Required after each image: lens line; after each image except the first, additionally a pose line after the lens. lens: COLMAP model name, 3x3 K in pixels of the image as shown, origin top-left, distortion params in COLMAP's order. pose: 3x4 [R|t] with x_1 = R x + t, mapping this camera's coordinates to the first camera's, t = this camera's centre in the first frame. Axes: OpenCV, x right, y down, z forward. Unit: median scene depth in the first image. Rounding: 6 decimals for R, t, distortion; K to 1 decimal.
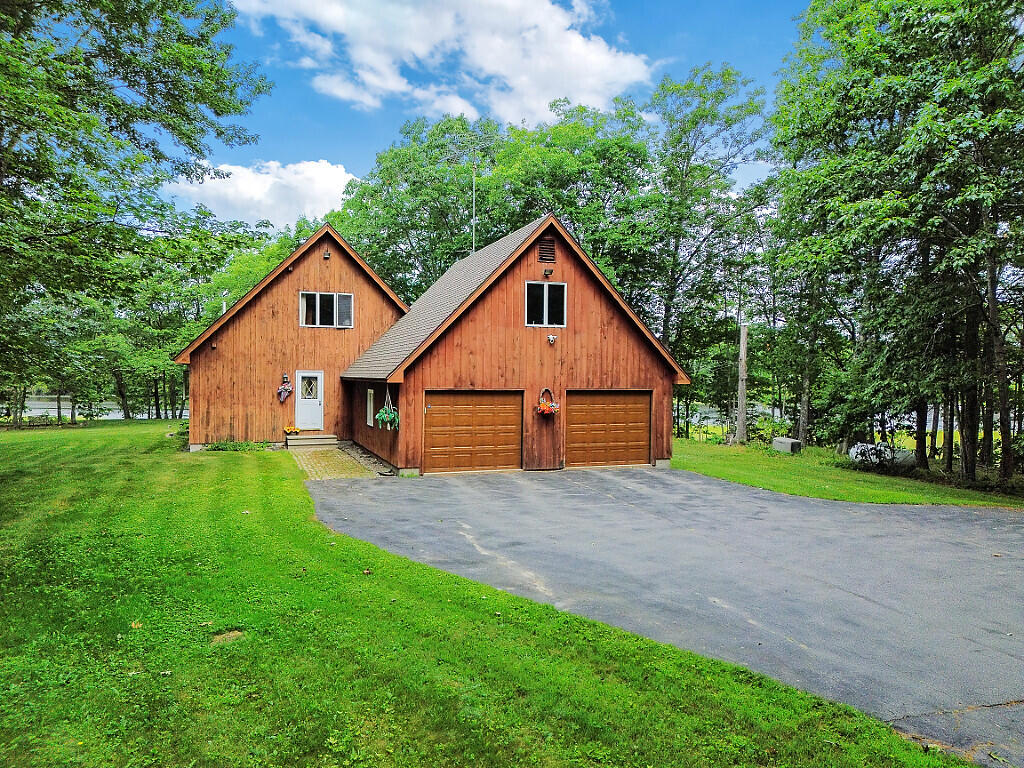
lens RADIAL K [[718.9, 0, 514.1], [0, 718.9, 385.5], [0, 0, 1]] dist [0.091422, -0.089723]
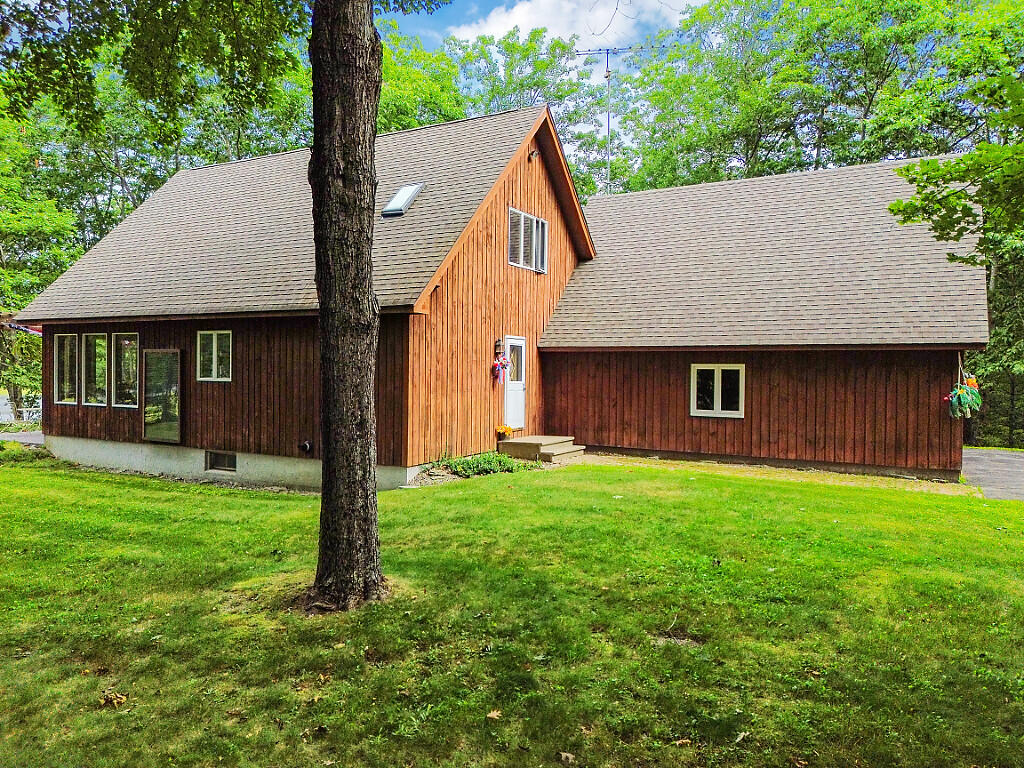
lens RADIAL K [[718.9, 0, 512.7], [0, 718.9, 384.5], [0, 0, 1]] dist [0.091422, -0.089723]
pose [[0.769209, -0.015790, 0.638803, -0.880609], [0.006821, 0.999841, 0.016501, 0.014444], [-0.638961, -0.008336, 0.769194, 0.673671]]
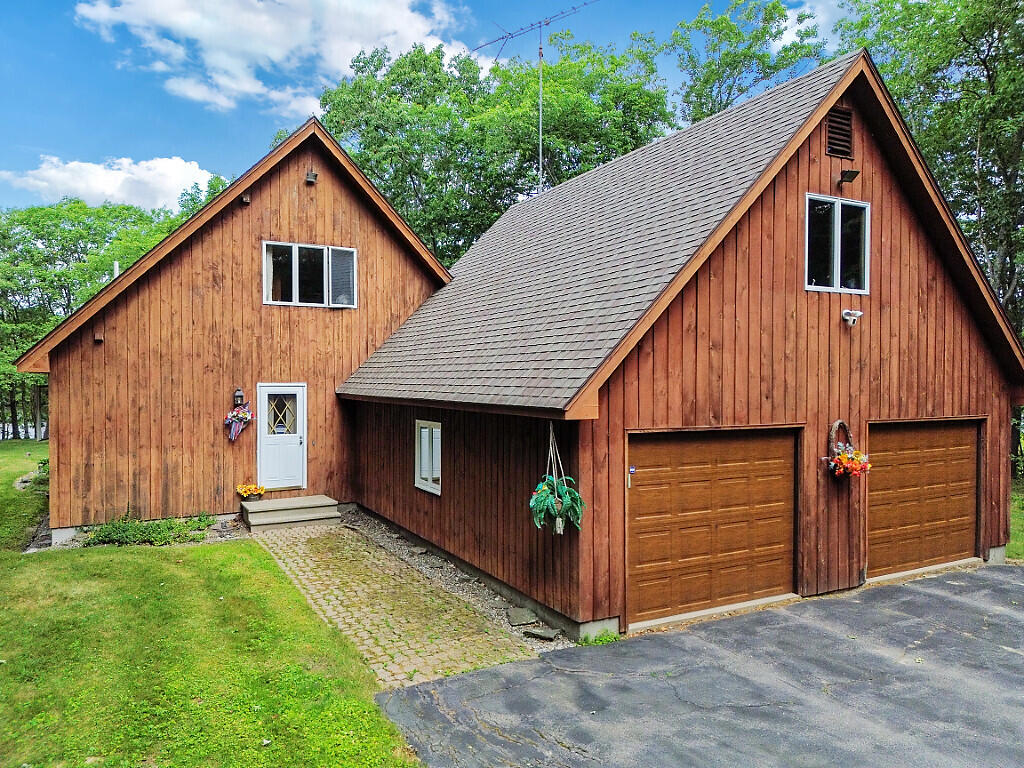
lens RADIAL K [[718.9, 0, 512.3], [0, 718.9, 386.4], [0, 0, 1]] dist [0.091422, -0.089723]
pose [[0.991107, -0.008605, 0.132792, -0.232451], [0.008972, 0.999957, -0.002162, -0.019642], [-0.132768, 0.003334, 0.991142, 0.541525]]
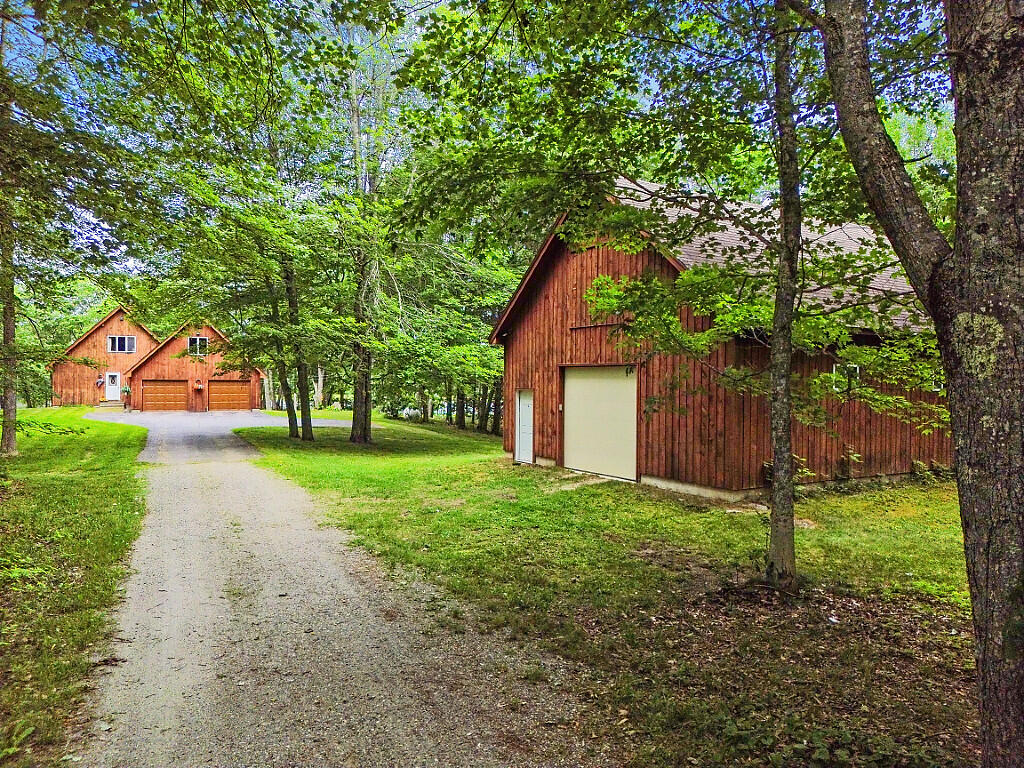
lens RADIAL K [[718.9, 0, 507.6], [0, 718.9, 384.1], [0, 0, 1]] dist [0.091422, -0.089723]
pose [[0.996540, -0.000829, 0.083110, 0.904527], [0.001440, 0.999972, -0.007294, 0.040612], [-0.083101, 0.007389, 0.996514, -1.620755]]
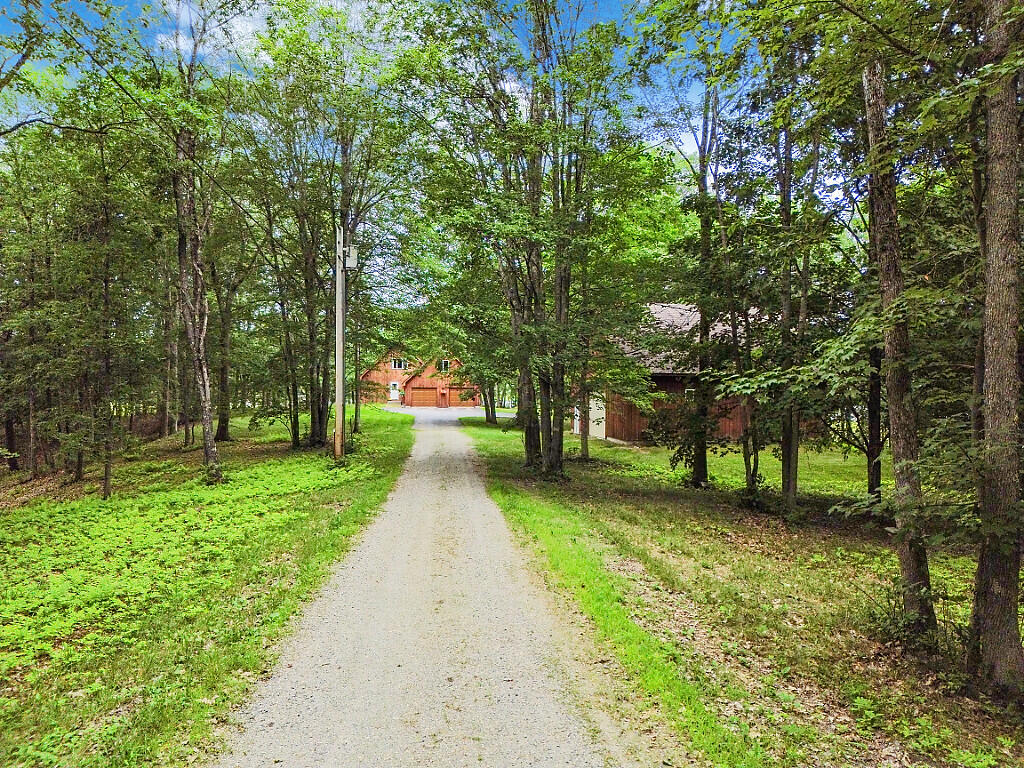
lens RADIAL K [[718.9, 0, 509.9], [0, 718.9, 383.1], [0, 0, 1]] dist [0.091422, -0.089723]
pose [[0.971420, 0.006531, -0.237279, 1.327748], [-0.009299, 0.999901, -0.010549, 0.020137], [0.237187, 0.012454, 0.971384, -2.730860]]
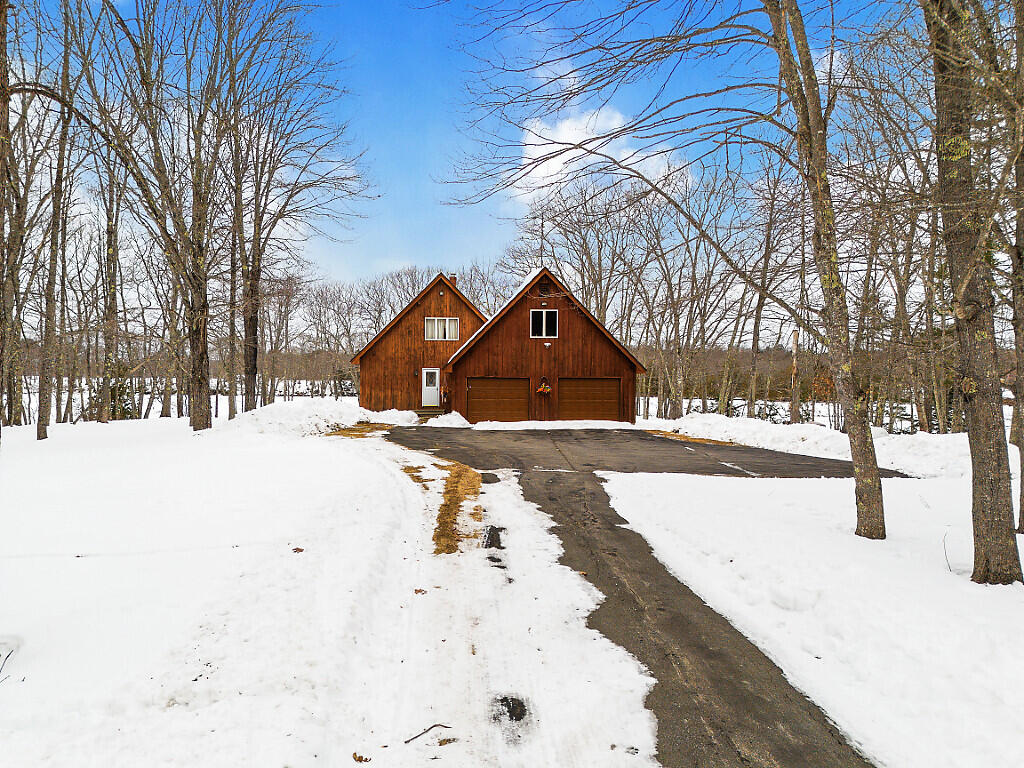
lens RADIAL K [[718.9, 0, 515.3], [0, 718.9, 385.4], [0, 0, 1]] dist [0.091422, -0.089723]
pose [[0.952250, -0.000339, -0.305319, 0.466929], [-0.002367, 0.999961, -0.008493, 0.037562], [0.305310, 0.008810, 0.952212, -0.537199]]
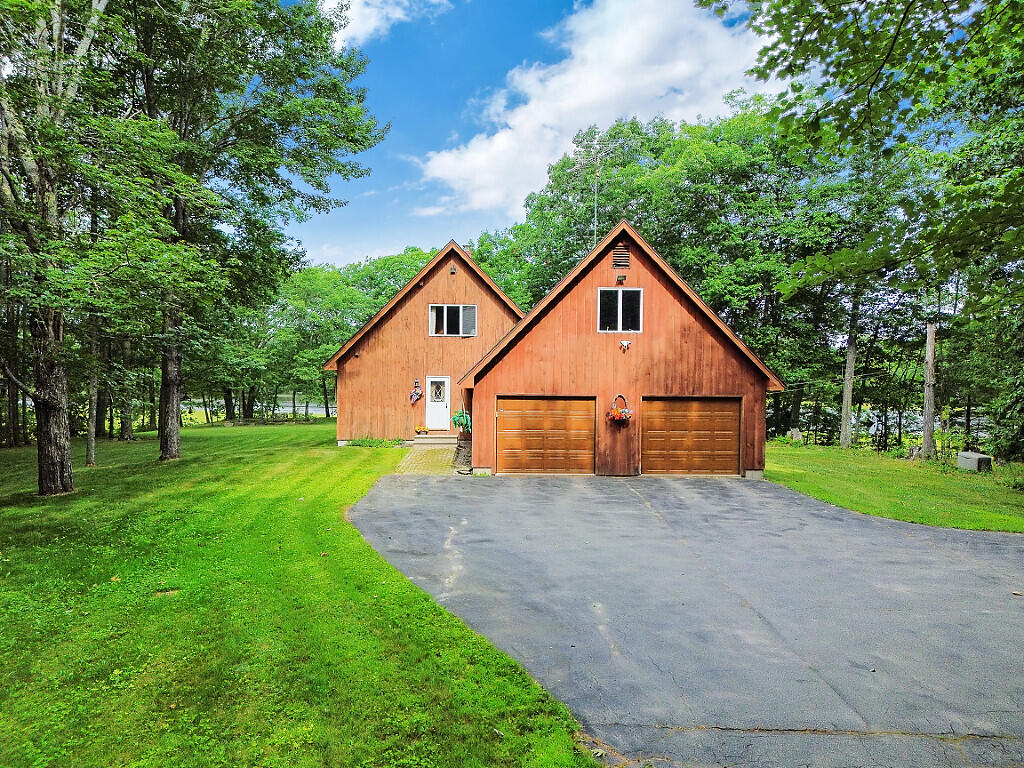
lens RADIAL K [[718.9, 0, 512.9], [0, 718.9, 387.4], [0, 0, 1]] dist [0.091422, -0.089723]
pose [[0.950311, 0.004819, -0.311263, 0.213220], [-0.005310, 0.999986, -0.000730, -0.003917], [0.311255, 0.002347, 0.950323, -0.001015]]
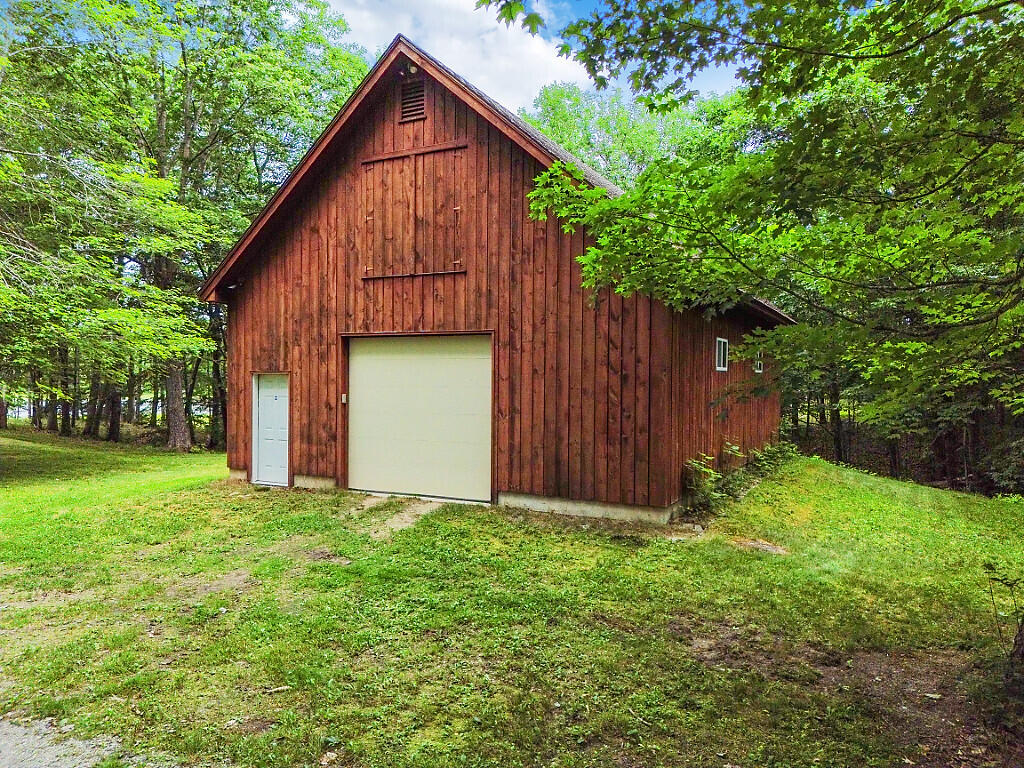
lens RADIAL K [[718.9, 0, 514.1], [0, 718.9, 378.4], [0, 0, 1]] dist [0.091422, -0.089723]
pose [[0.814892, -0.010444, 0.579519, 0.808641], [0.011980, 0.999928, 0.001175, 0.048292], [-0.579489, 0.005985, 0.814958, -1.279056]]
